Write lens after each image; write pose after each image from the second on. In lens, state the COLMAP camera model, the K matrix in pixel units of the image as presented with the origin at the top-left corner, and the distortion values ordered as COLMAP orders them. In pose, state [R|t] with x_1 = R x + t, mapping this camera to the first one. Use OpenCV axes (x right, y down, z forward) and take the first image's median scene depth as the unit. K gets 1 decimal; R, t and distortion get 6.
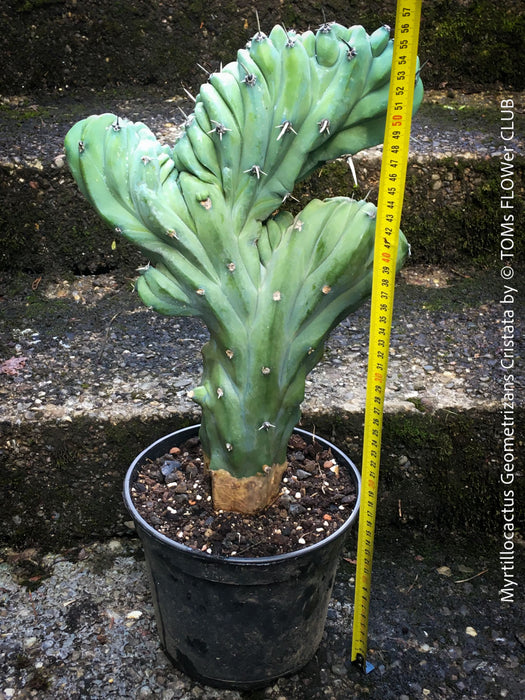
lens RADIAL K [[1017.5, 0, 262.5], [0, 1017.5, 350.0], [0, 0, 1]] dist [0.040334, 0.155144]
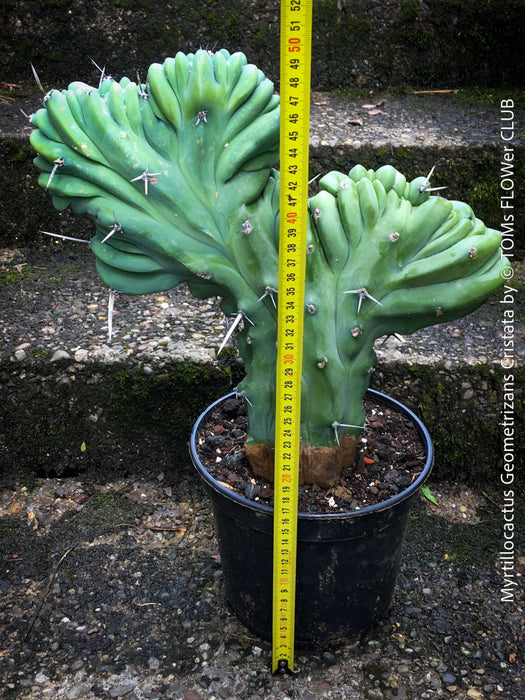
lens RADIAL K [[887.2, 0, 259.9], [0, 887.2, 354.4], [0, 0, 1]] dist [0.086843, -0.028082]
pose [[0.997079, 0.040379, -0.064824, 0.060148], [-0.042461, 0.998615, -0.031076, -0.208098], [0.063479, 0.033738, 0.997413, 0.331470]]
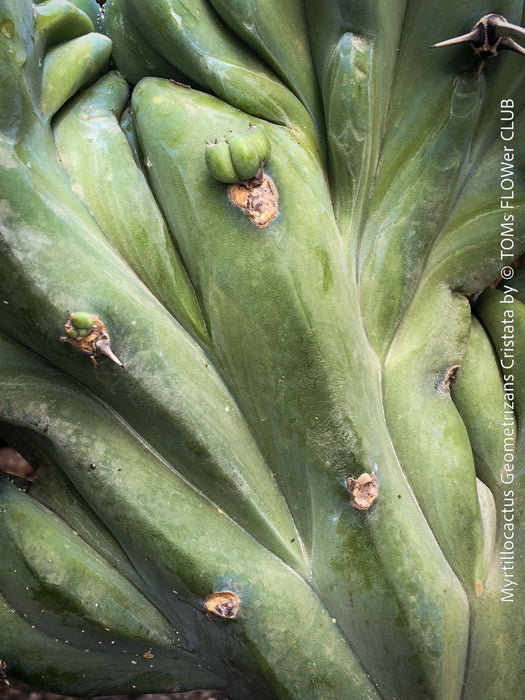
lens RADIAL K [[1018.4, 0, 262.5], [0, 1018.4, 350.0], [0, 0, 1]] dist [0.071517, 0.074132]
pose [[0.999821, -0.000152, 0.018933, -0.041506], [0.002986, 0.988718, -0.149759, -0.057734], [-0.018697, 0.149789, 0.988541, 0.570510]]
